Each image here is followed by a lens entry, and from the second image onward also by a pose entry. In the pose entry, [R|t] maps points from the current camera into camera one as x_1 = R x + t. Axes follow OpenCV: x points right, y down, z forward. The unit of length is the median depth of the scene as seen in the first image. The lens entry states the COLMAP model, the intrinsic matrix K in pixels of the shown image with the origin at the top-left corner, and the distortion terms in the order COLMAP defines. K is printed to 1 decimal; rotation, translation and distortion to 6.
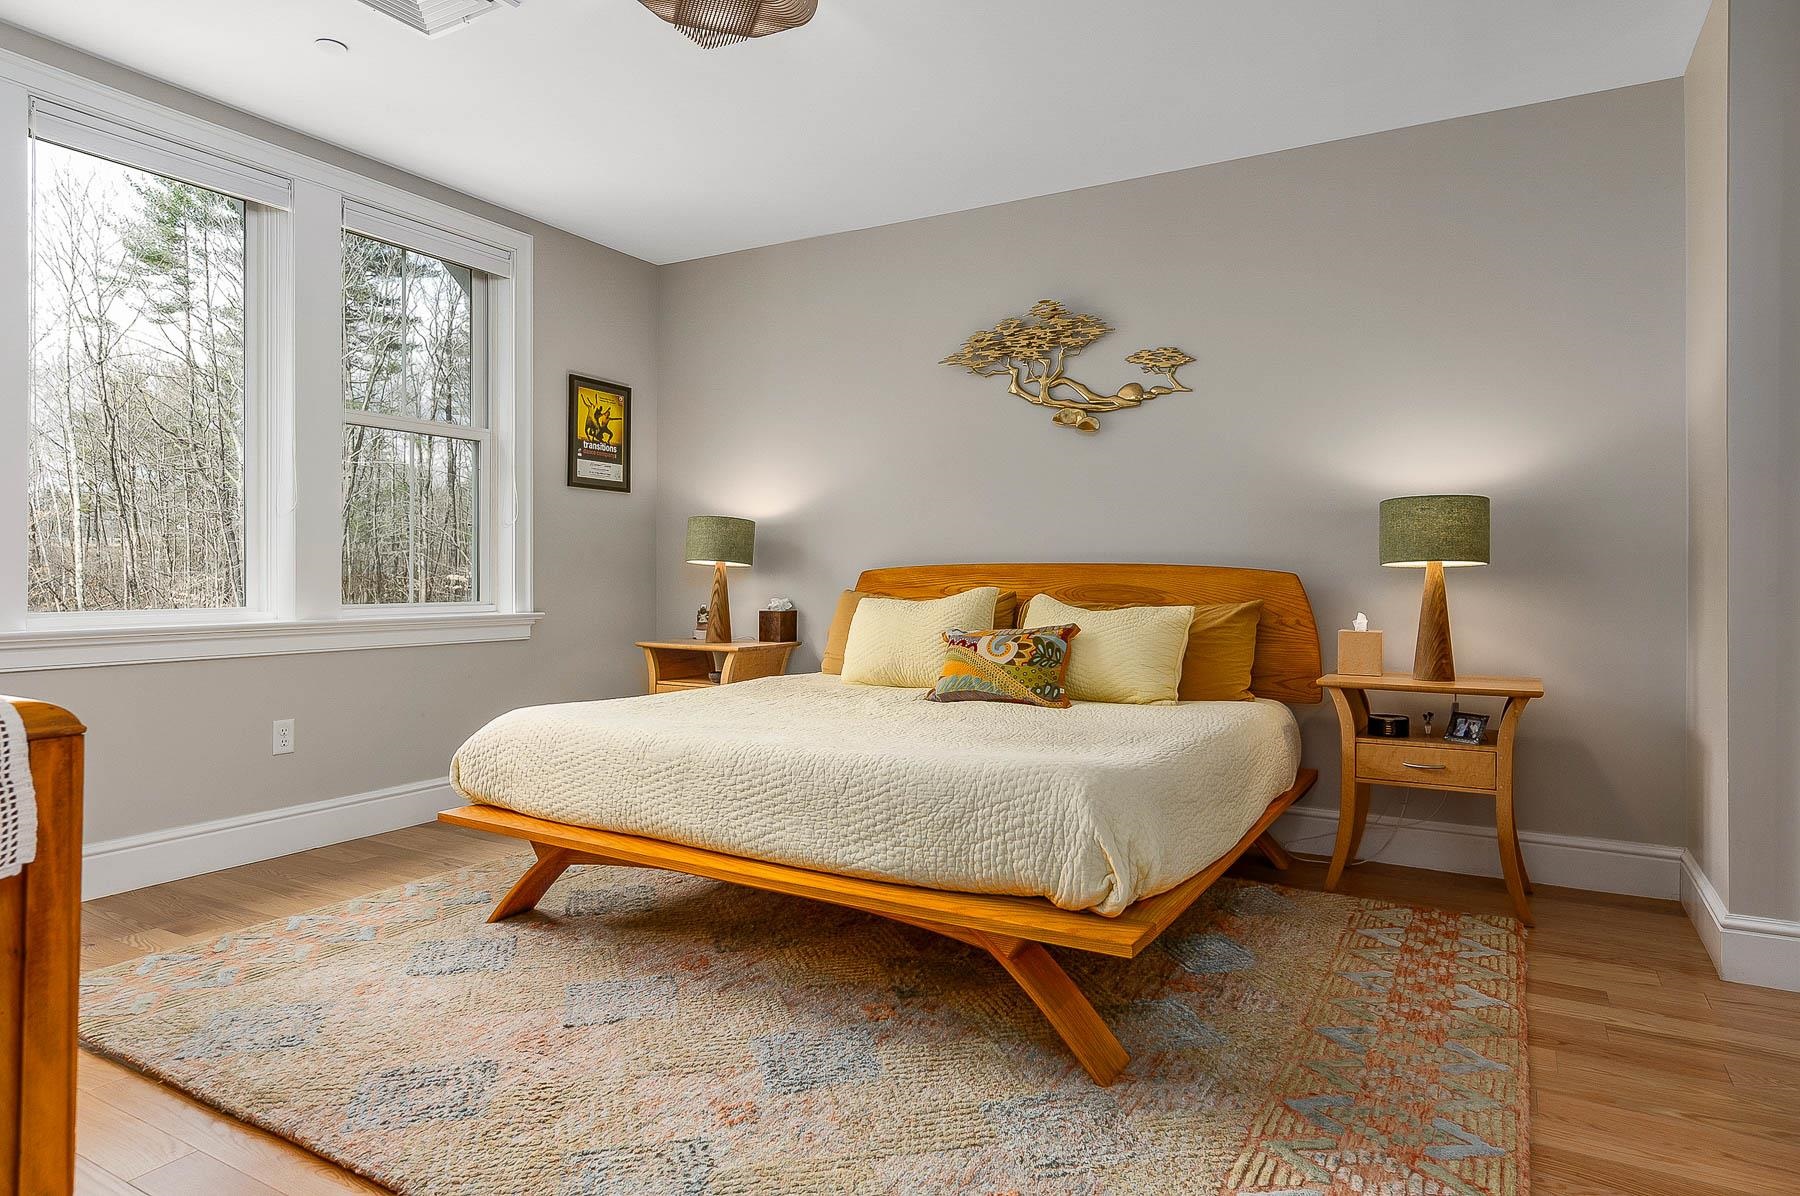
lens RADIAL K [[1044.6, 0, 893.0], [0, 1044.6, 567.6], [0, 0, 1]] dist [0.006152, -0.000619]
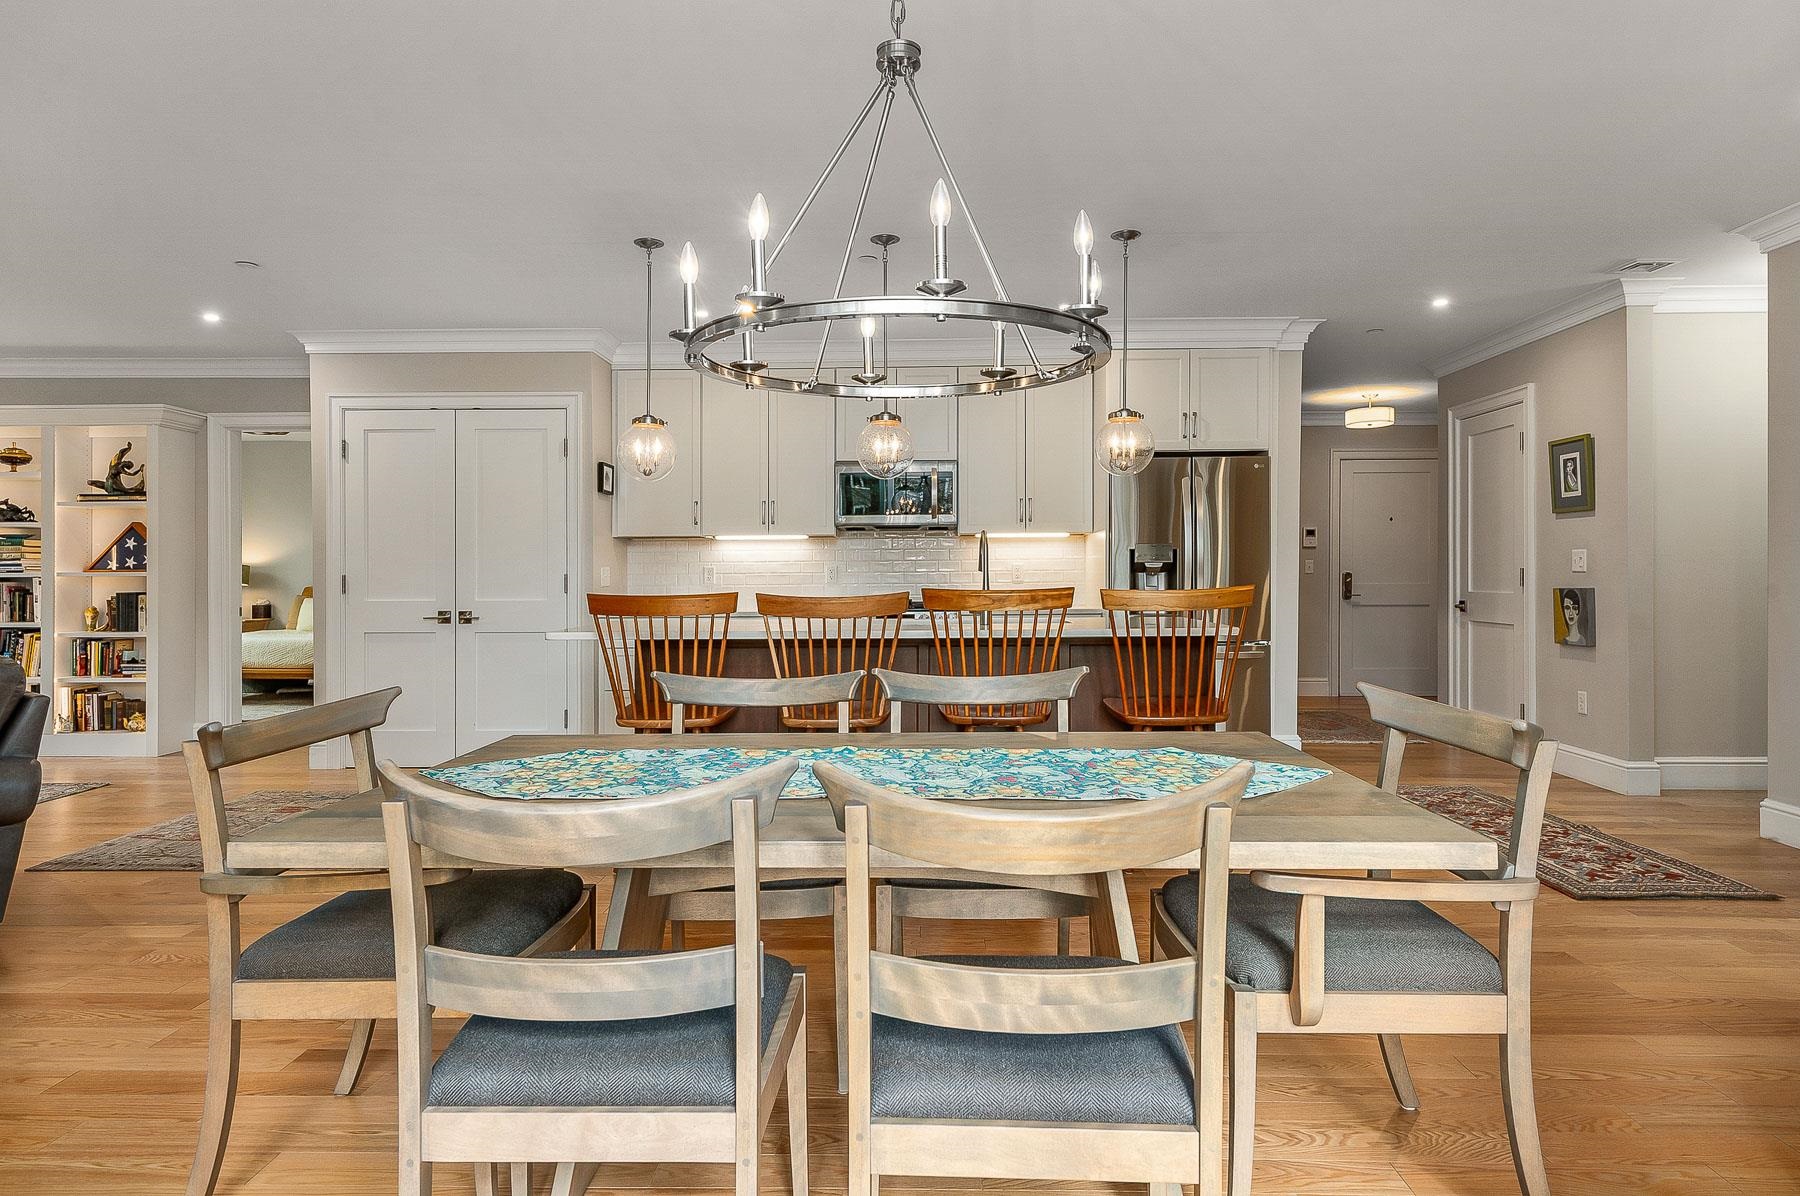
lens RADIAL K [[1044.6, 0, 893.0], [0, 1044.6, 567.6], [0, 0, 1]] dist [0.006152, -0.000619]
pose [[0.878892, -0.003991, 0.477004, 0.013320], [0.005145, 0.999986, -0.001114, -0.038420], [-0.476993, 0.003434, 0.878900, -2.079787]]
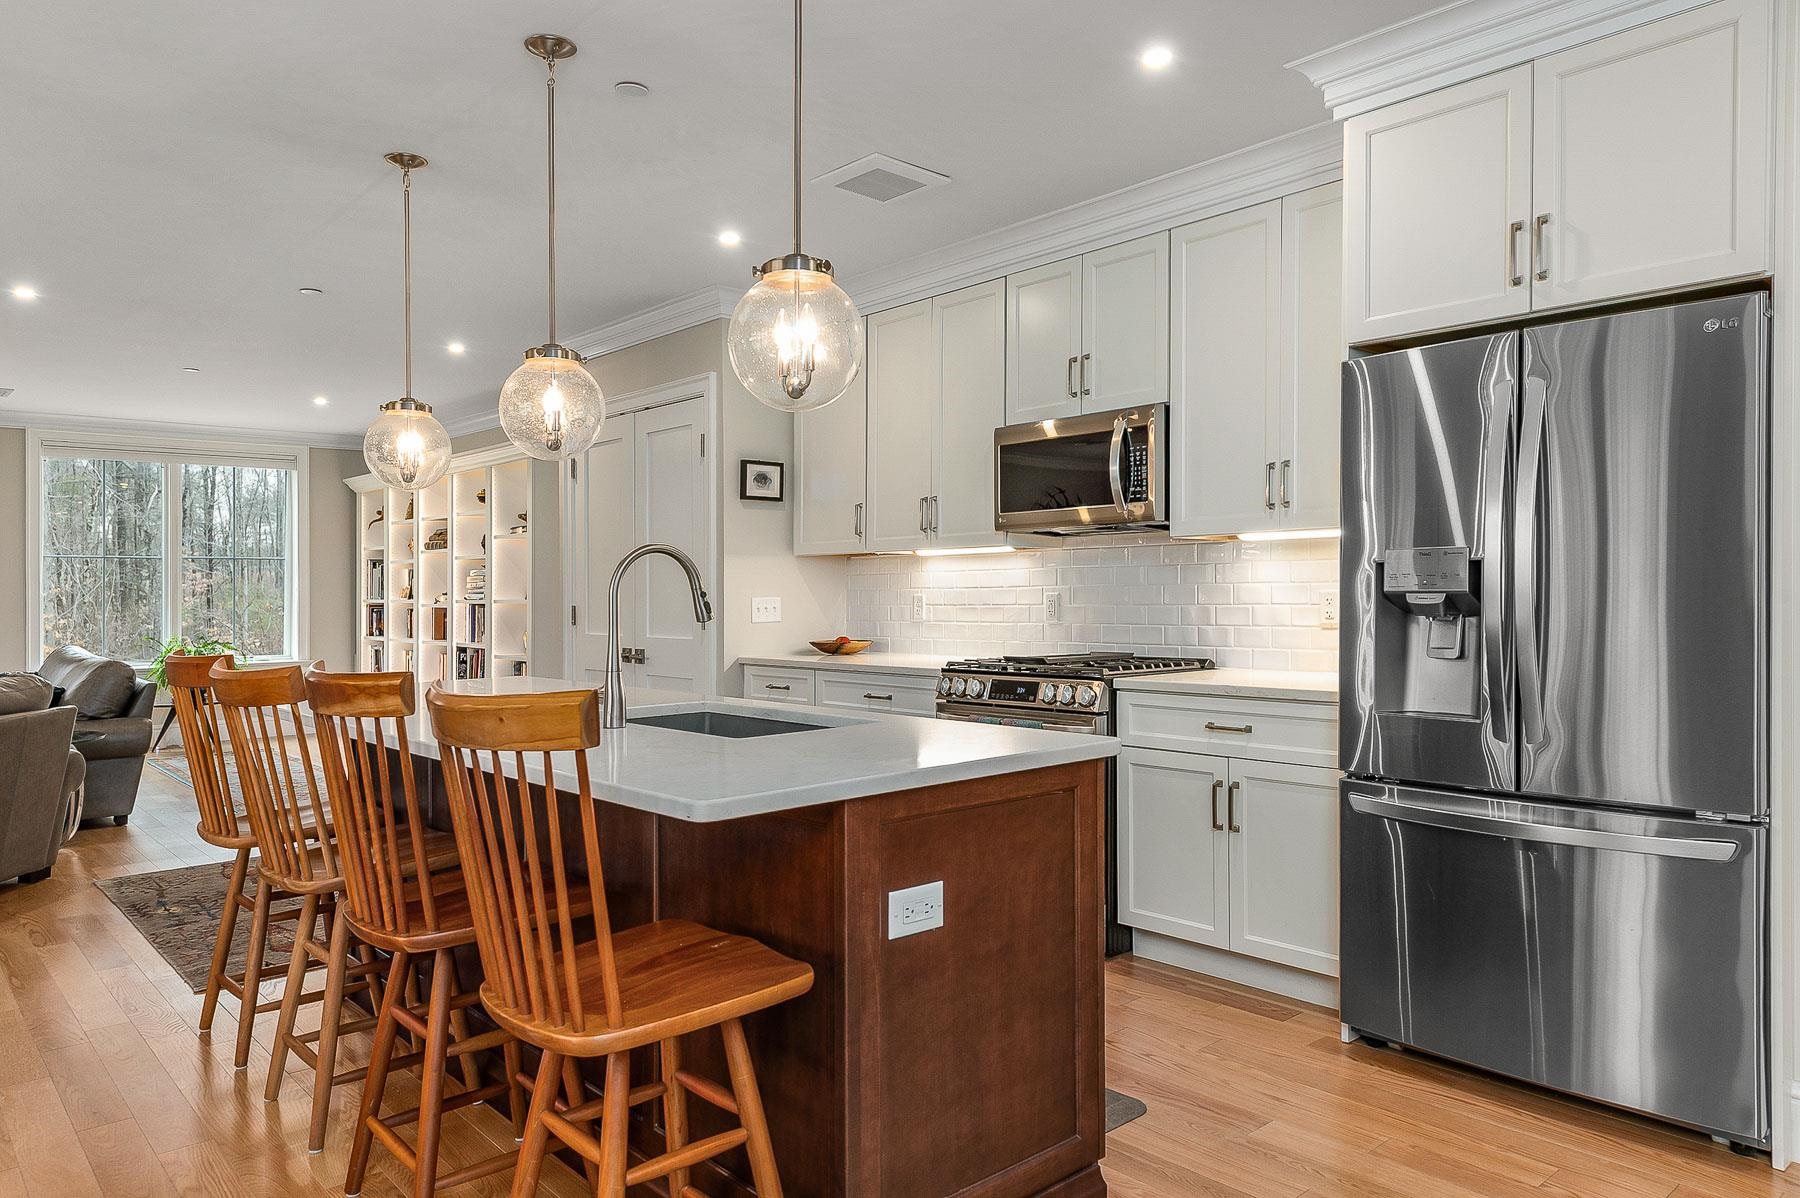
lens RADIAL K [[1197.3, 0, 898.0], [0, 1197.3, 560.1], [0, 0, 1]] dist [0.034312, -0.036045]
pose [[0.948455, -0.017149, -0.316448, 0.984873], [0.009939, 0.999653, -0.024385, -0.050495], [0.316756, 0.019983, 0.948296, -1.732183]]
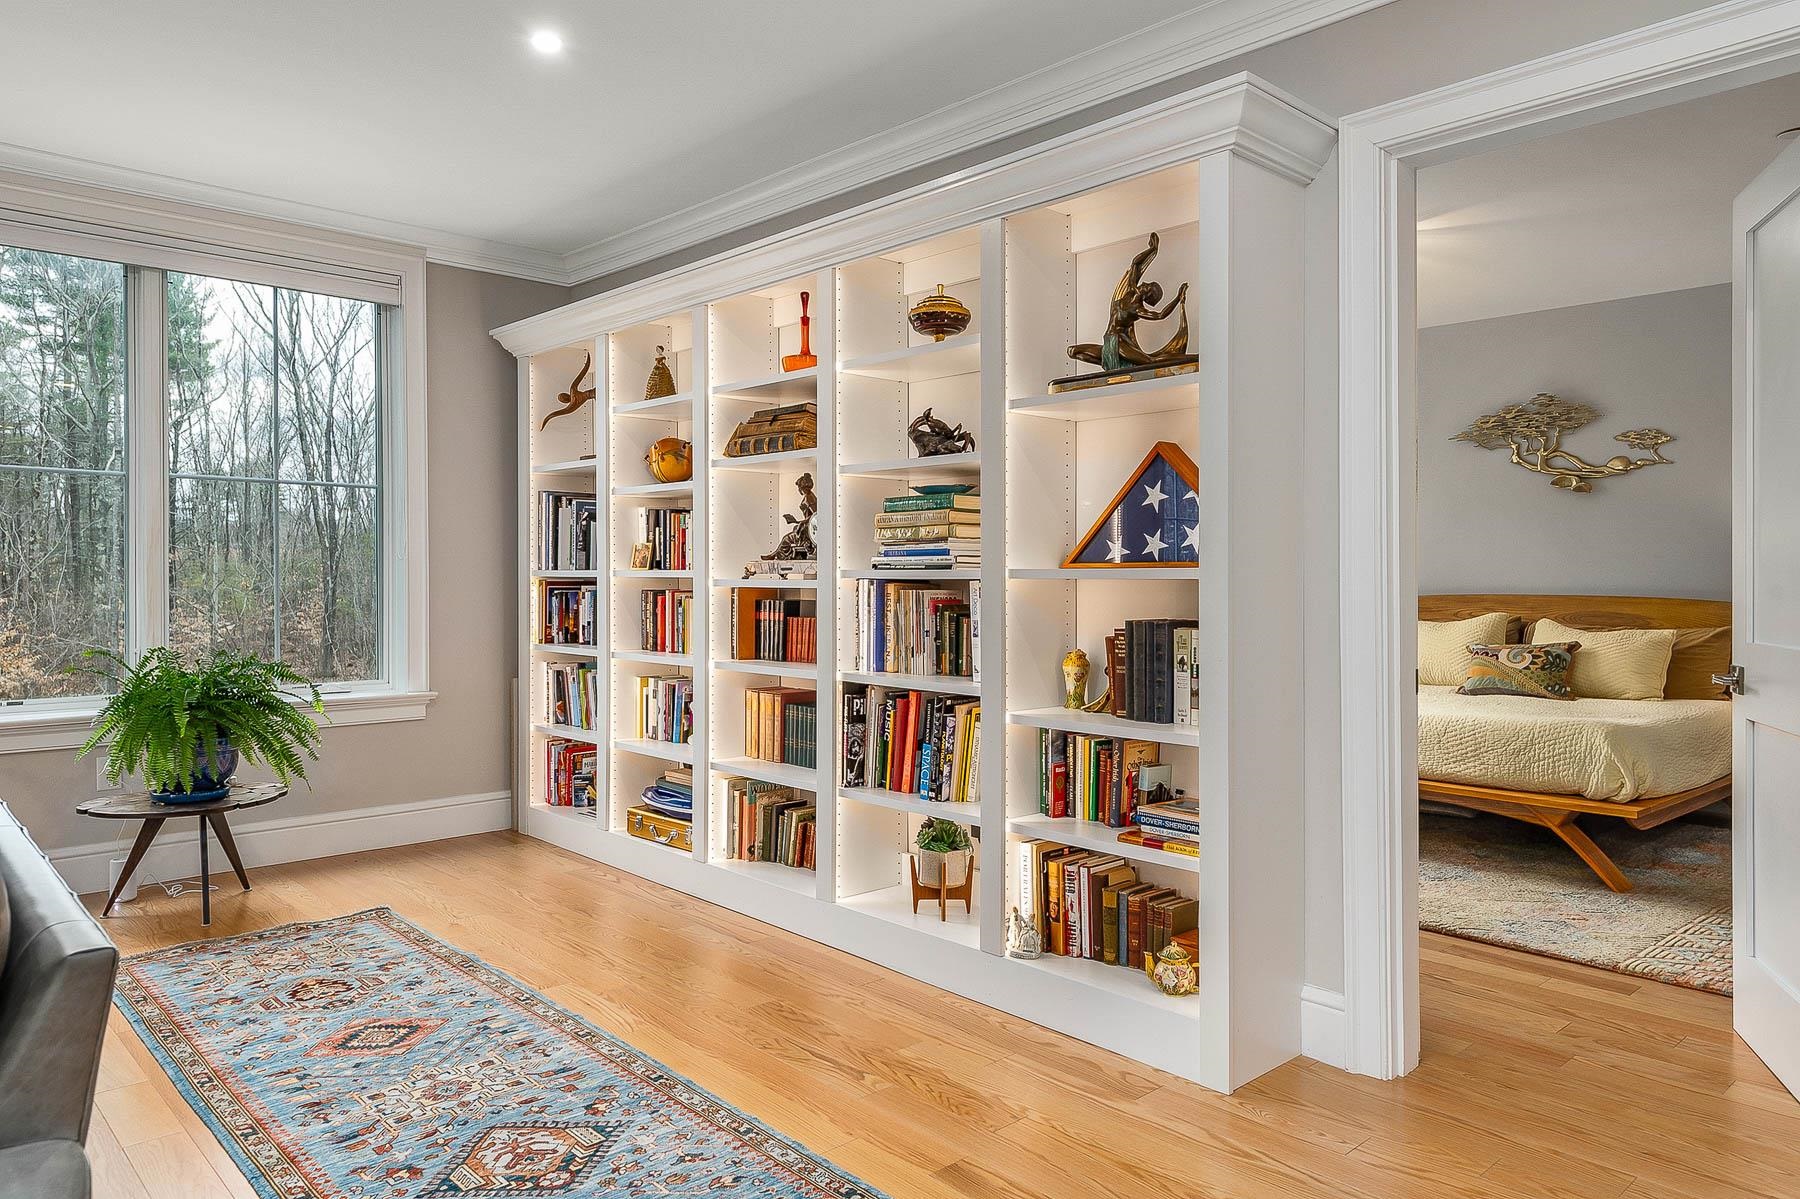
lens RADIAL K [[1197.3, 0, 898.0], [0, 1197.3, 560.6], [0, 0, 1]] dist [0.034312, -0.036045]
pose [[0.956118, -0.005615, -0.292929, -0.202152], [0.002931, 0.999950, -0.009599, -0.037503], [0.292968, 0.008319, 0.956086, -0.736413]]
